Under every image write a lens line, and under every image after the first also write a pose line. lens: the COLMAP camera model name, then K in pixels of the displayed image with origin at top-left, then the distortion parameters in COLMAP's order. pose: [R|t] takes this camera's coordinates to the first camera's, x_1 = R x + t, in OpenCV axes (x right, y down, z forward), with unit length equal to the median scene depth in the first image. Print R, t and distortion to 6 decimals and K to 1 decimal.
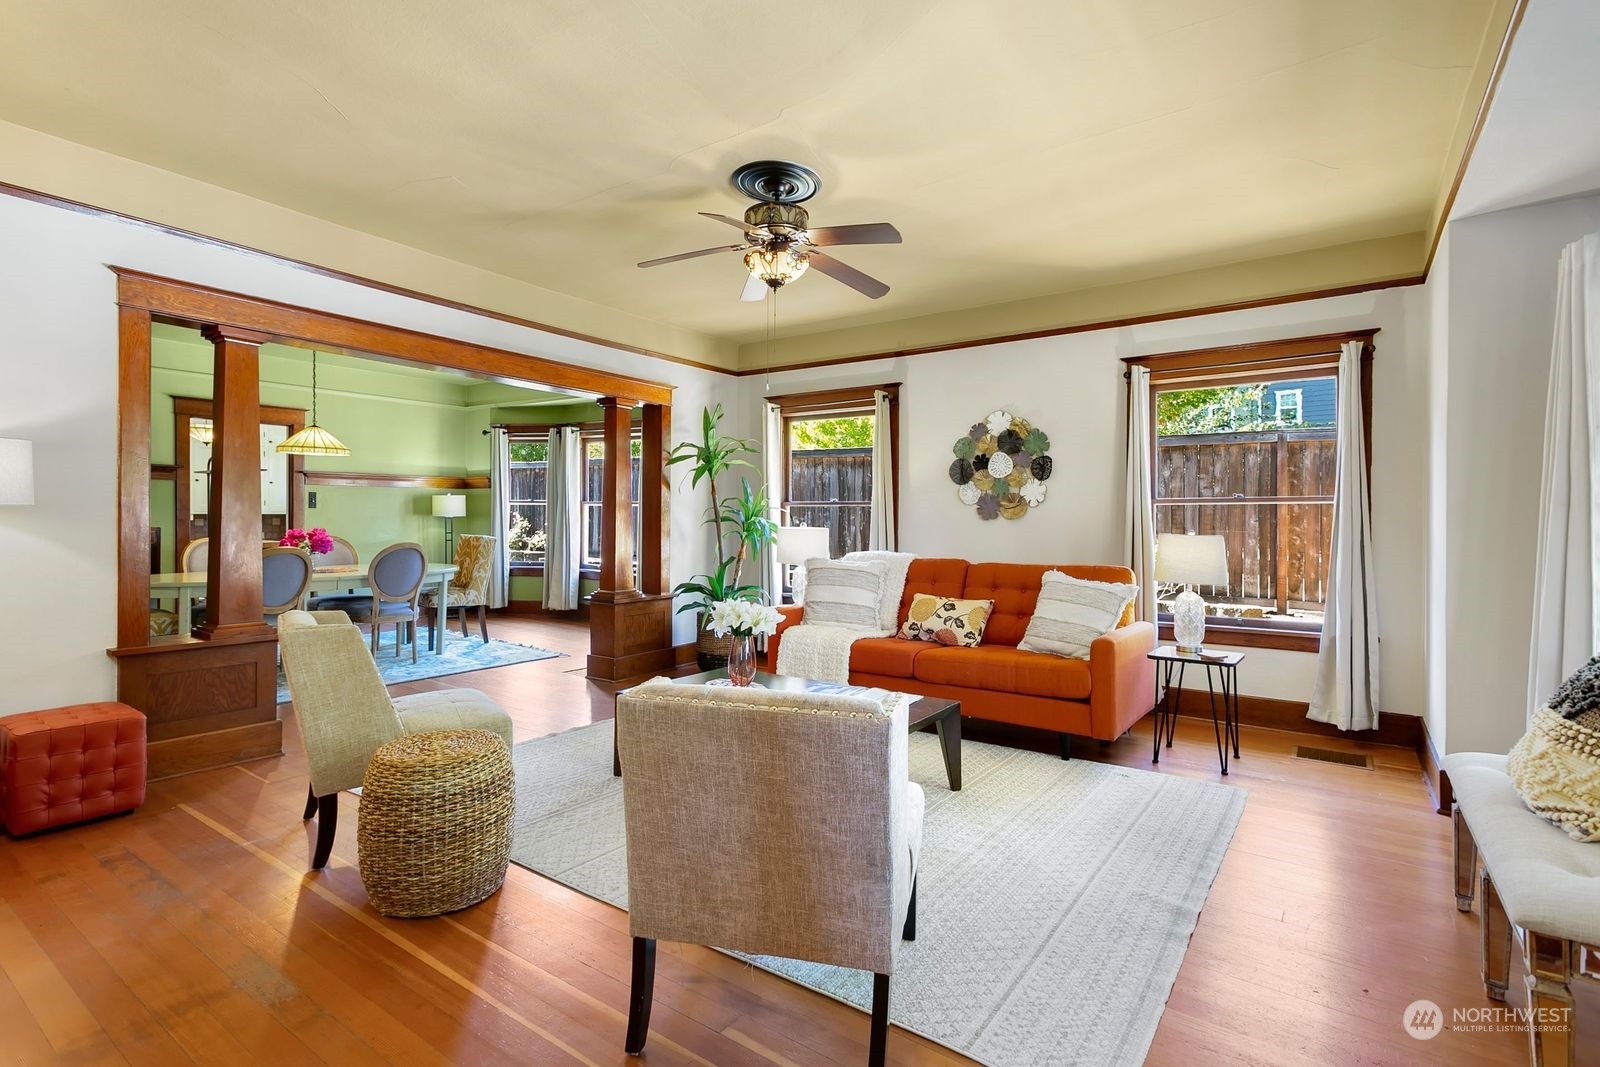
lens RADIAL K [[761.0, 0, 812.0], [0, 761.0, 524.9], [0, 0, 1]] dist [0.001239, 0.002359]
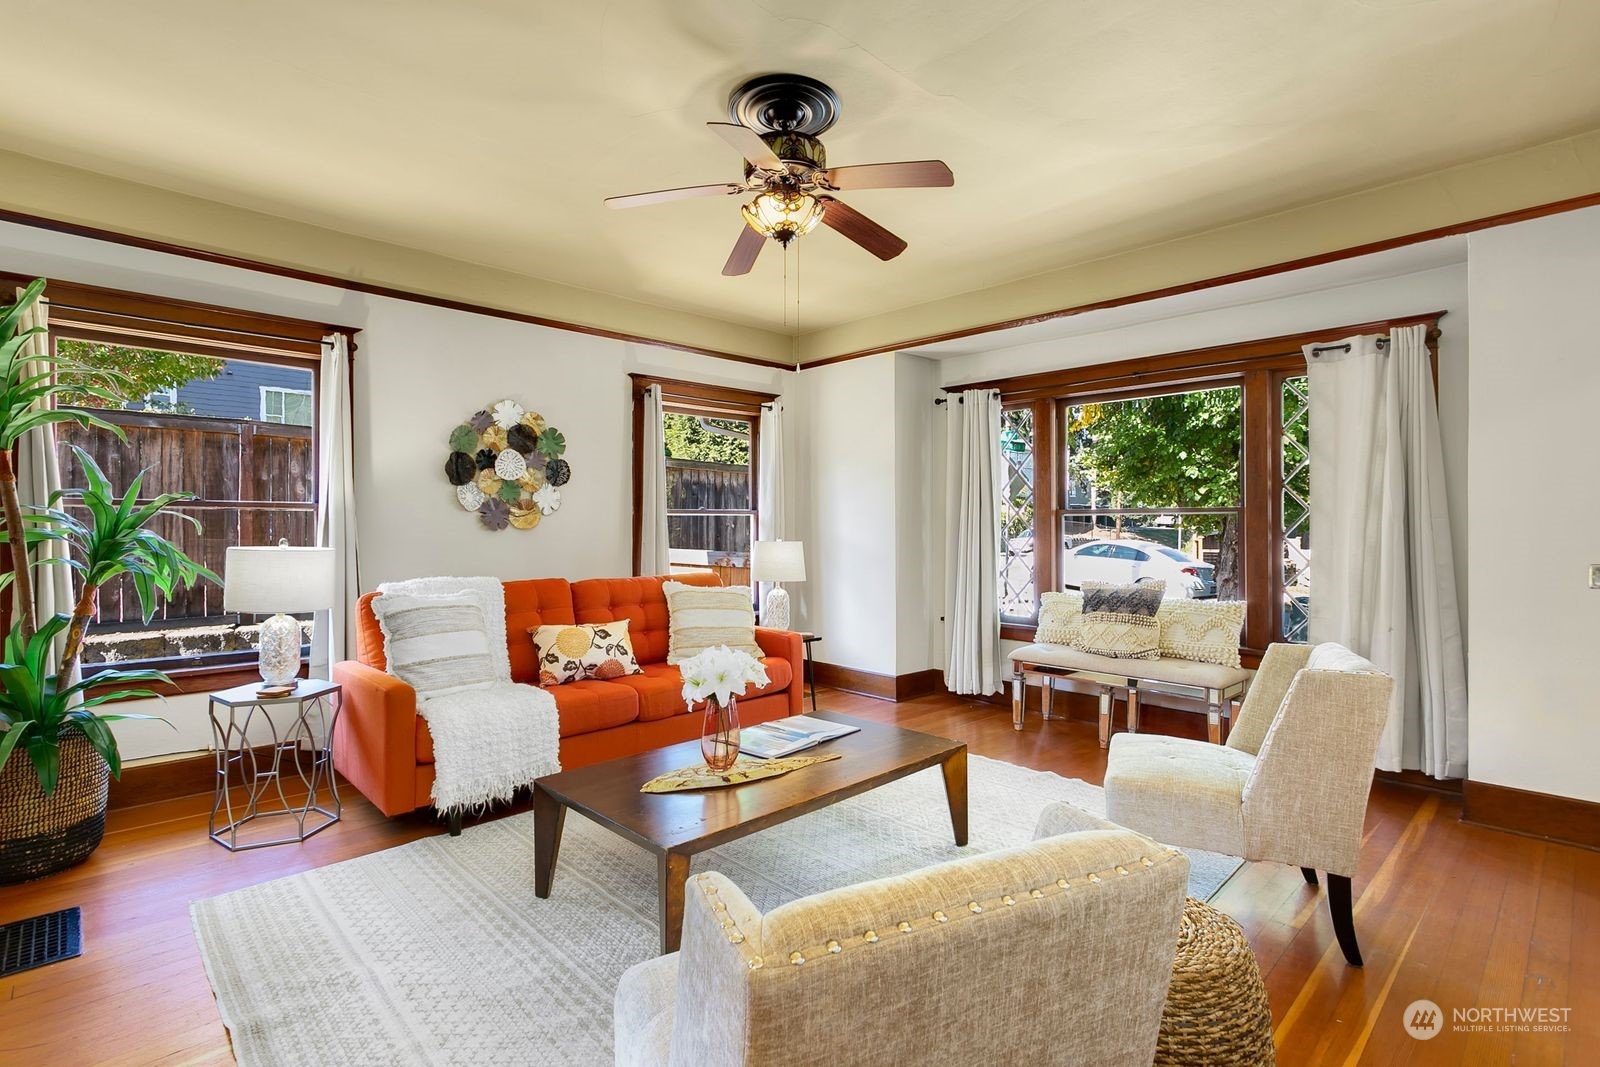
lens RADIAL K [[761.0, 0, 807.0], [0, 761.0, 529.2], [0, 0, 1]] dist [0.001239, 0.002359]
pose [[0.187693, -0.011091, 0.982165, -0.516373], [0.008105, 0.999920, 0.009742, -0.012979], [-0.982194, 0.006132, 0.187768, 0.521487]]
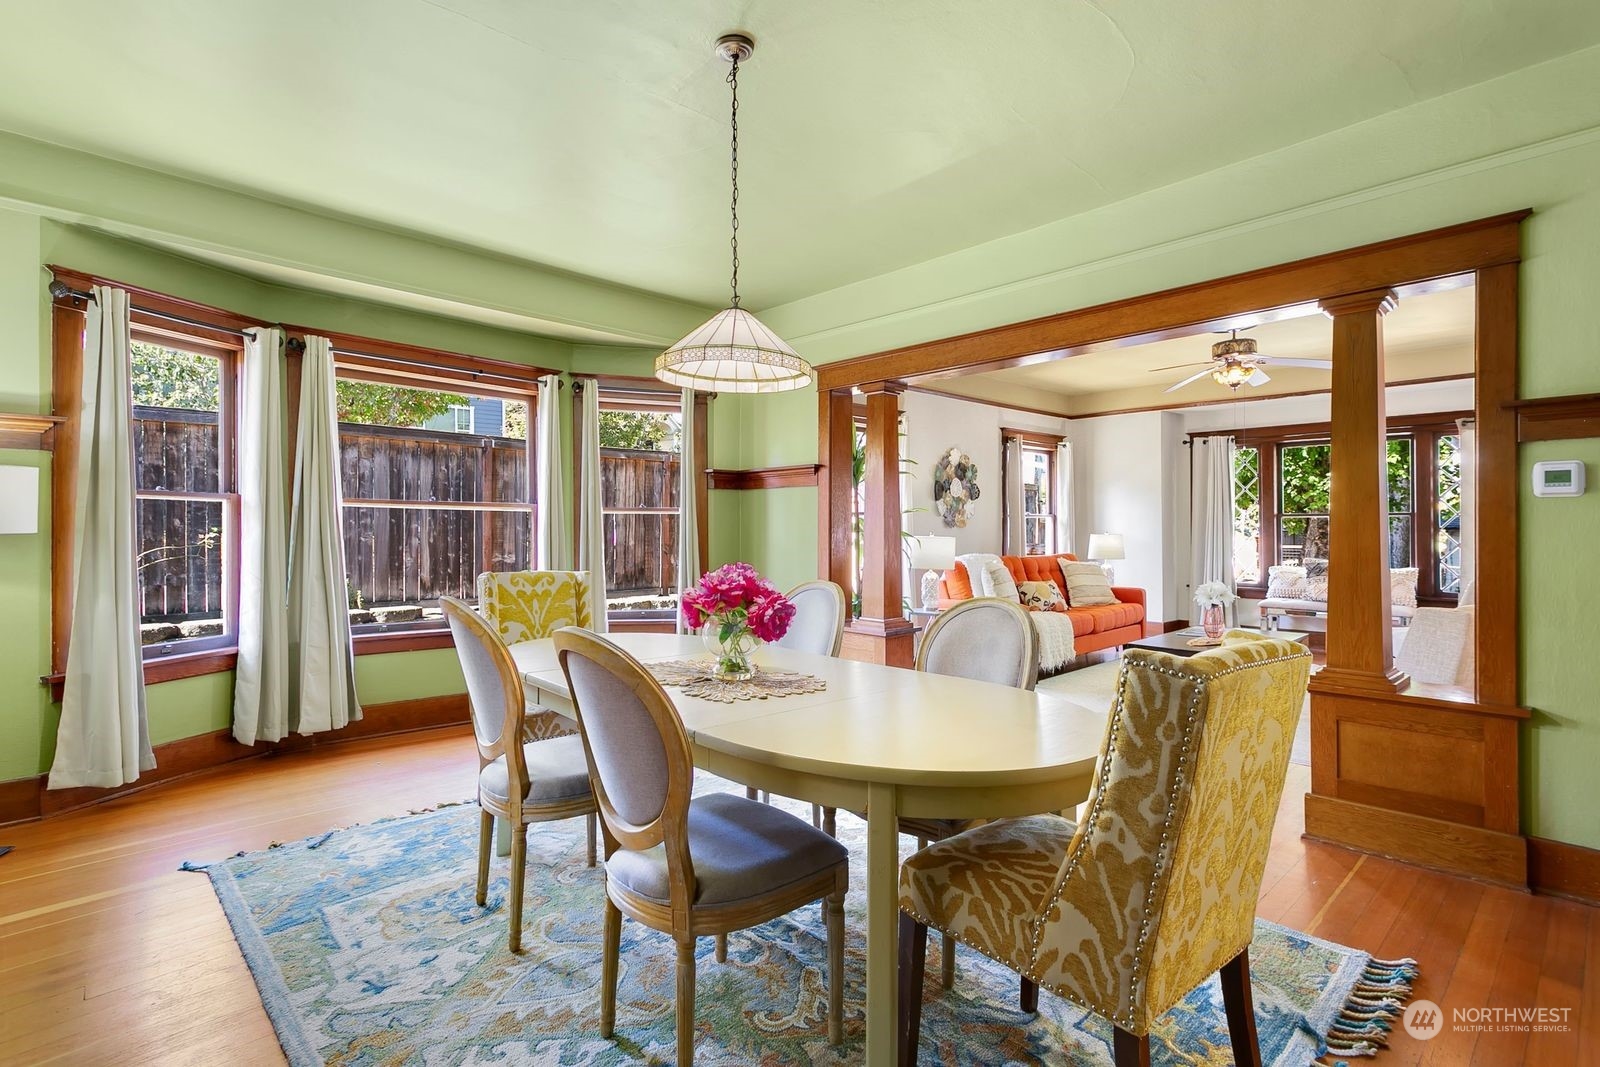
lens RADIAL K [[761.0, 0, 806.4], [0, 761.0, 523.8], [0, 0, 1]] dist [0.001239, 0.002359]
pose [[0.196181, -0.005437, 0.980553, -1.153435], [0.010803, 0.999936, 0.003383, -0.020714], [-0.980508, 0.009929, 0.196227, 0.995855]]
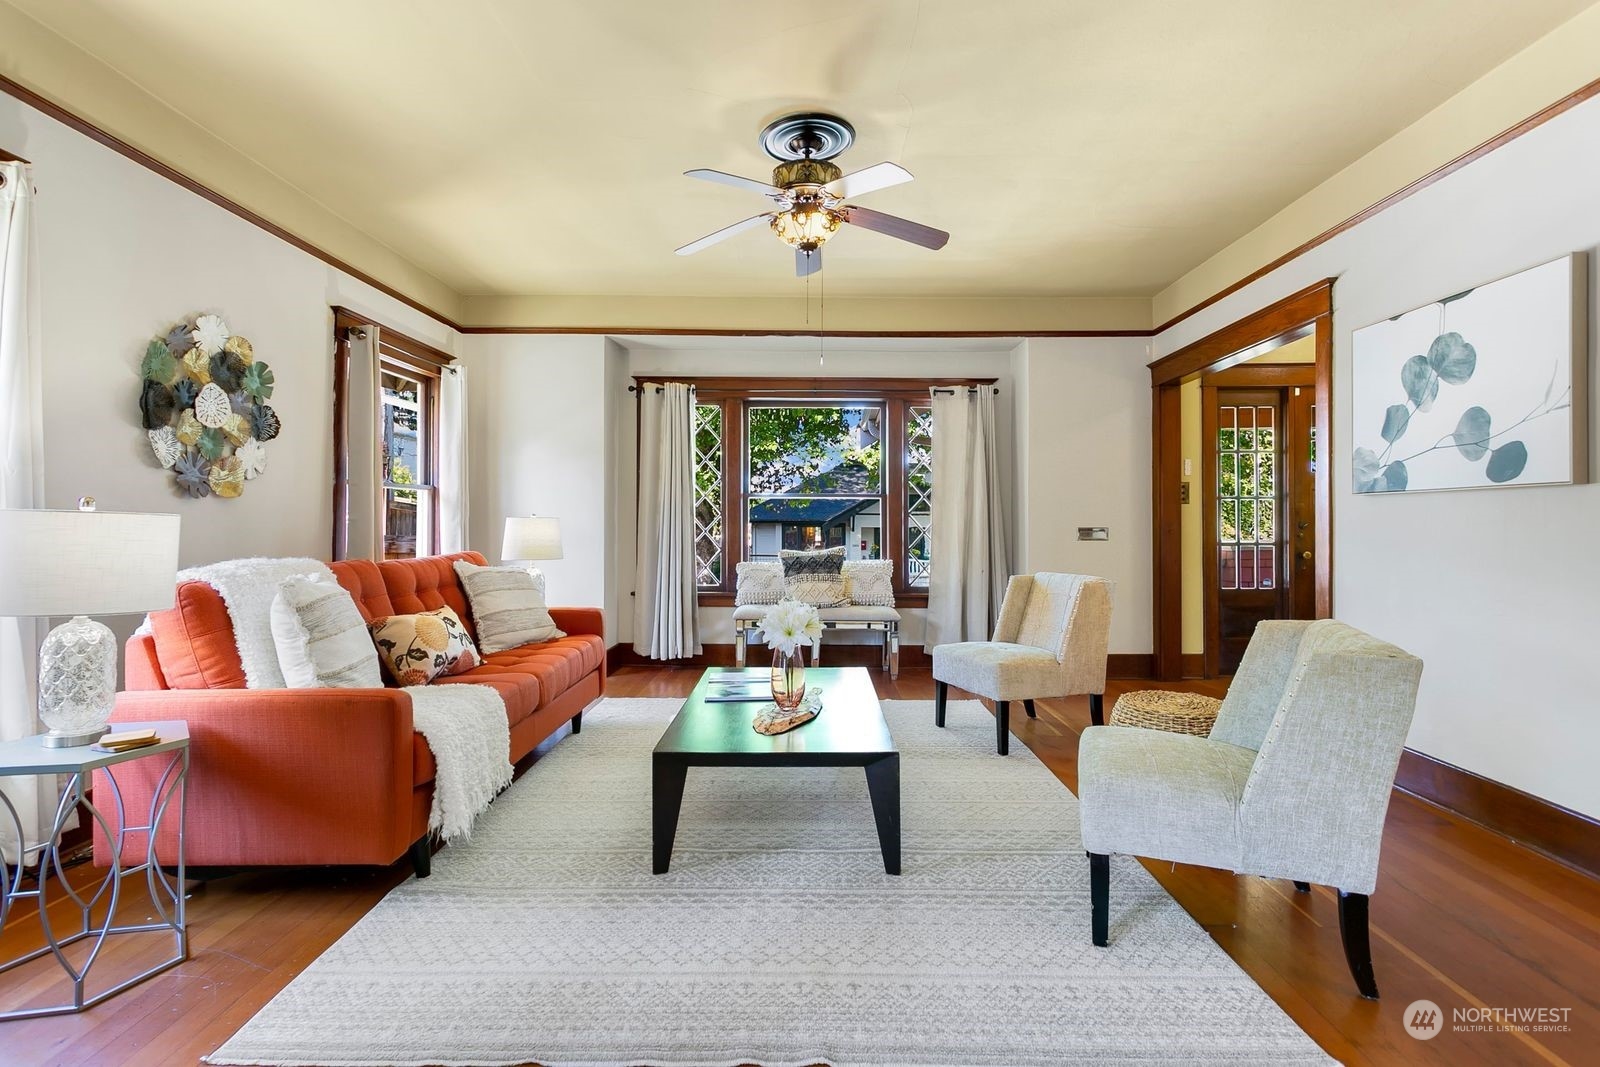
lens RADIAL K [[761.0, 0, 799.6], [0, 761.0, 519.3], [0, 0, 1]] dist [0.001239, 0.002359]
pose [[-0.568122, -0.006945, 0.822915, -0.504133], [-0.001970, 0.999973, 0.007079, 0.004806], [-0.822942, 0.002401, -0.568121, 0.961316]]
